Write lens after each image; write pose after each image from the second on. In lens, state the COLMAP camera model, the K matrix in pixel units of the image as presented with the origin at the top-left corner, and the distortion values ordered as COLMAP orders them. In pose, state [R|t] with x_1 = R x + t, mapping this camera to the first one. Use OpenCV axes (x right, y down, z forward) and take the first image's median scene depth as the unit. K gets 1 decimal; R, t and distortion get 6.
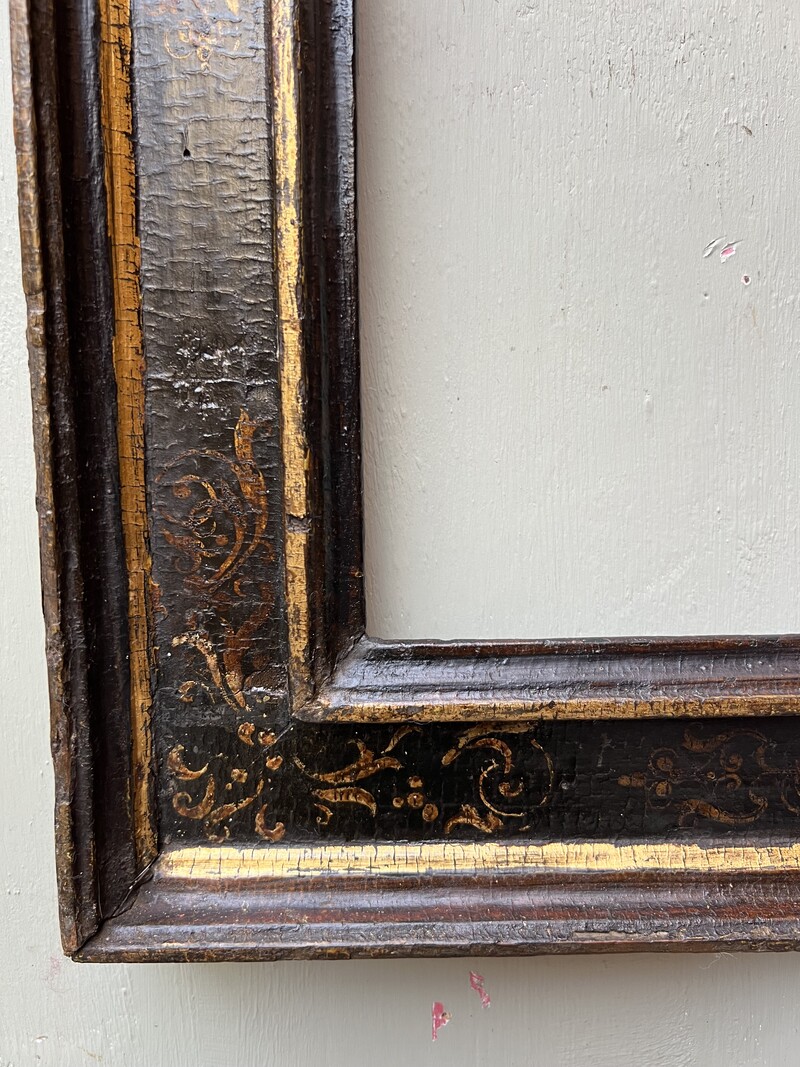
lens RADIAL K [[803.8, 0, 399.1], [0, 803.8, 536.9], [0, 0, 1]] dist [0.021676, -0.026832]
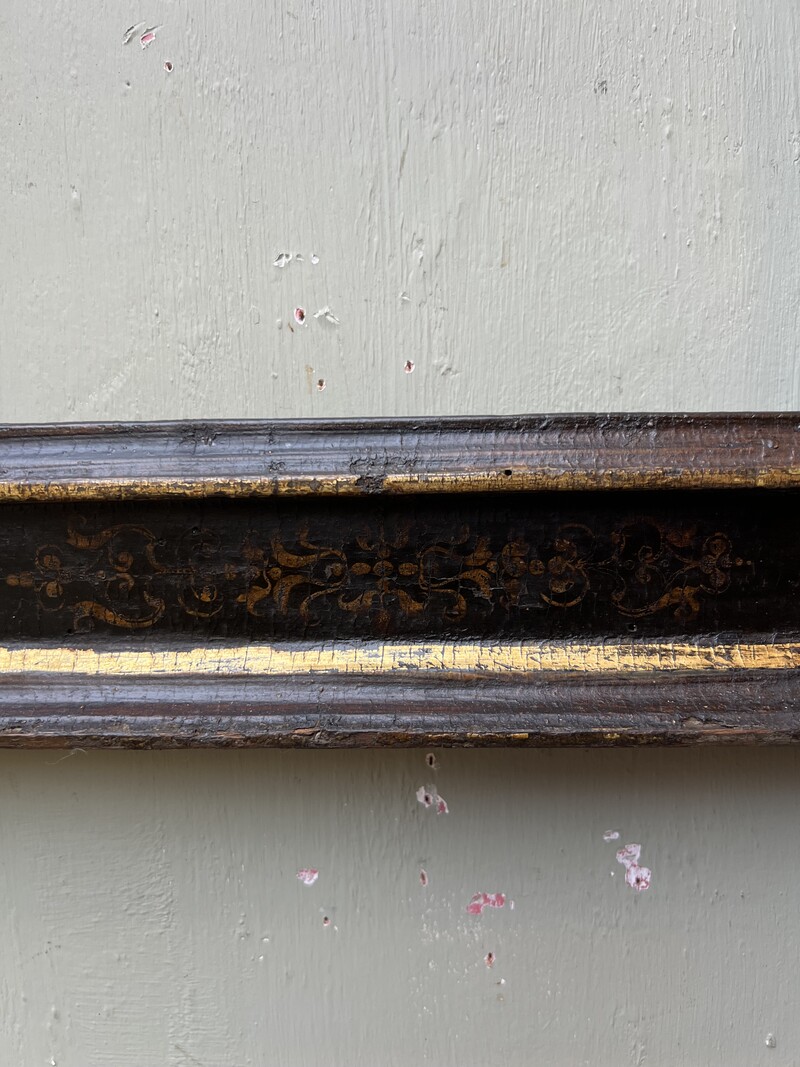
lens RADIAL K [[803.8, 0, 402.6], [0, 803.8, 539.6], [0, 0, 1]] dist [0.021676, -0.026832]
pose [[0.998348, -0.003416, -0.057354, 0.748765], [0.003180, 0.999986, -0.004208, 0.242980], [0.057368, 0.004018, 0.998345, 0.062088]]
